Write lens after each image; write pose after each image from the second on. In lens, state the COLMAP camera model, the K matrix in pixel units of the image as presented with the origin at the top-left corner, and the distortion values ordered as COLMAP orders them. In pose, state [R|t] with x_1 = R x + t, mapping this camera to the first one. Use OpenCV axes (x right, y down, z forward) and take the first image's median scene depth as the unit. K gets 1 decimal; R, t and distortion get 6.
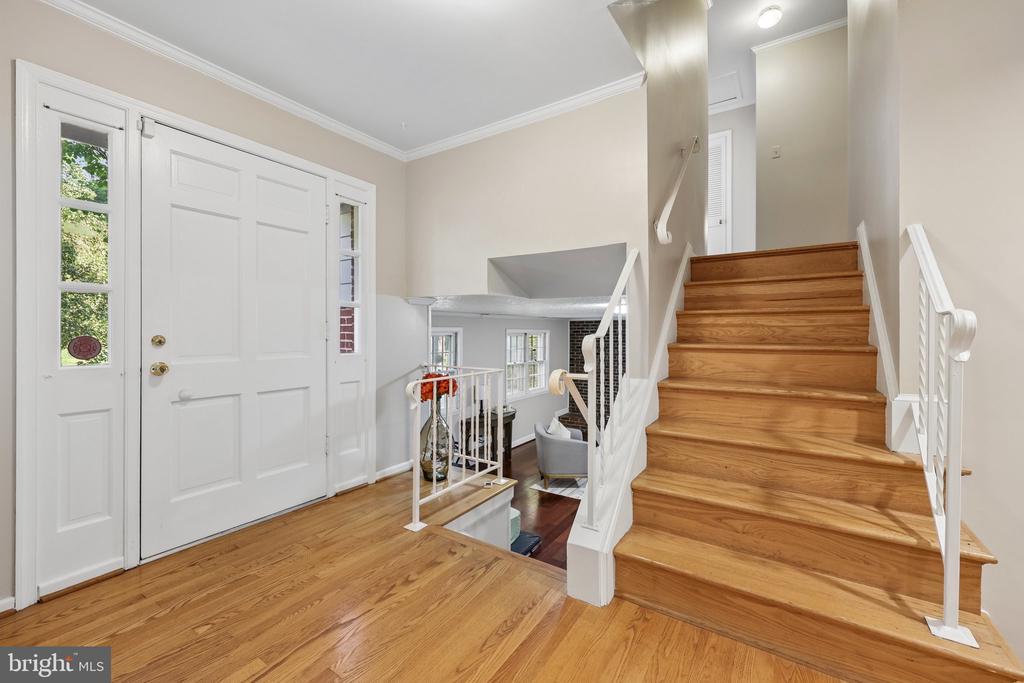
lens RADIAL K [[420.8, 0, 520.7], [0, 420.8, 334.6], [0, 0, 1]] dist [-0.000371, 0.000817]
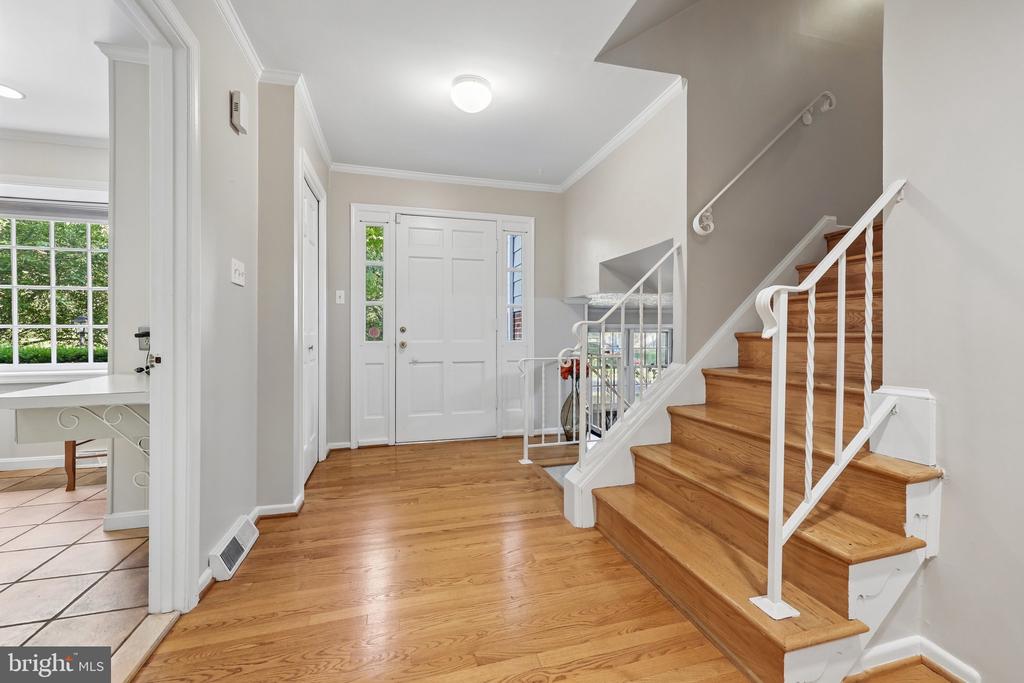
lens RADIAL K [[420.8, 0, 511.2], [0, 420.8, 336.9], [0, 0, 1]] dist [-0.000371, 0.000817]
pose [[0.754075, 0.006395, -0.656757, 0.768024], [-0.002493, 0.999973, 0.006874, 0.033290], [0.656783, -0.003546, 0.754071, -0.110913]]
